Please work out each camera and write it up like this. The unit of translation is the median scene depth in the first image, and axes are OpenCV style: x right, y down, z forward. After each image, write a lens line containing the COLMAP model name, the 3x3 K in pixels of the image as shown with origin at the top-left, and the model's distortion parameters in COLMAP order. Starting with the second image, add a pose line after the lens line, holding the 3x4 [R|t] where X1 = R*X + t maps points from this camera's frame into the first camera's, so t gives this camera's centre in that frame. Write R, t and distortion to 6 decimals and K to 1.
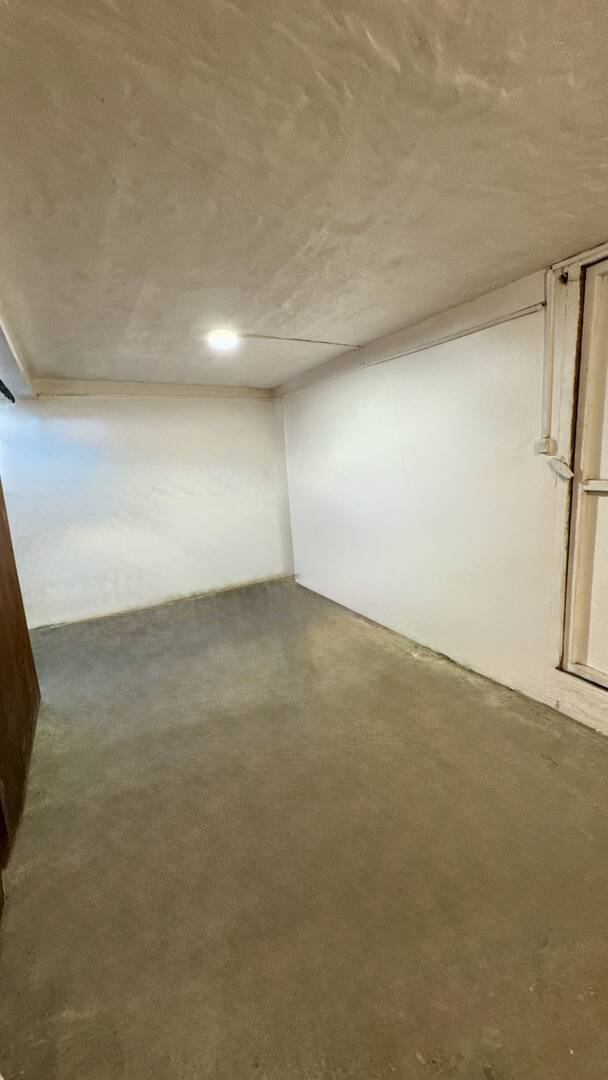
lens RADIAL K [[433.0, 0, 304.8], [0, 433.0, 539.4], [0, 0, 1]] dist [-0.001325, 0.000152]
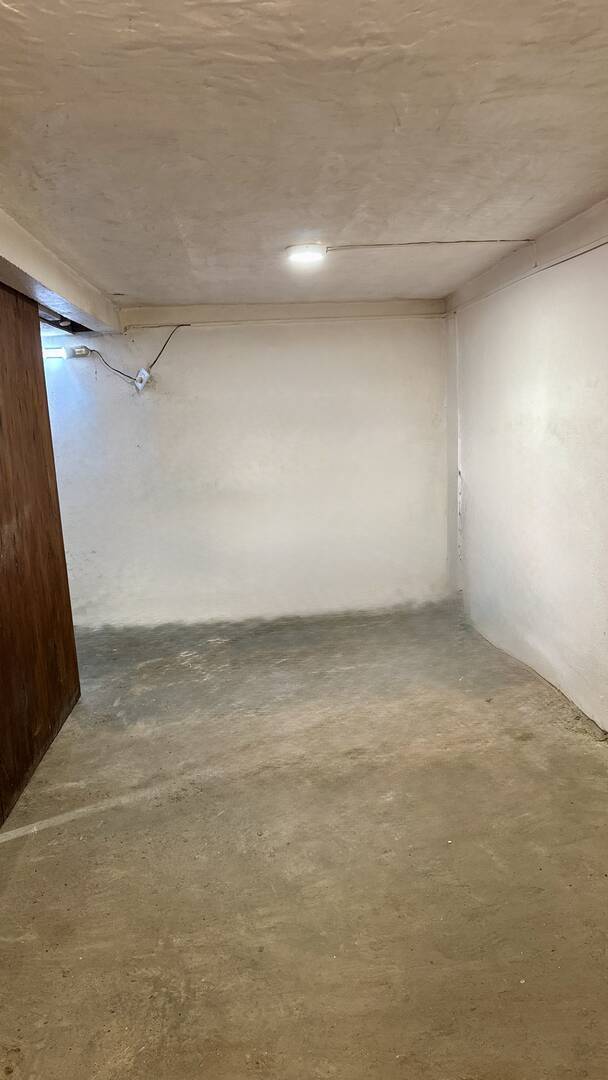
lens RADIAL K [[766.4, 0, 305.7], [0, 766.4, 543.2], [0, 0, 1]] dist [0.073440, -0.076110]
pose [[0.913653, 0.075464, -0.399428, 0.279366], [-0.069153, 0.997149, 0.030210, -0.009756], [0.400569, 0.000021, 0.916266, -0.160571]]
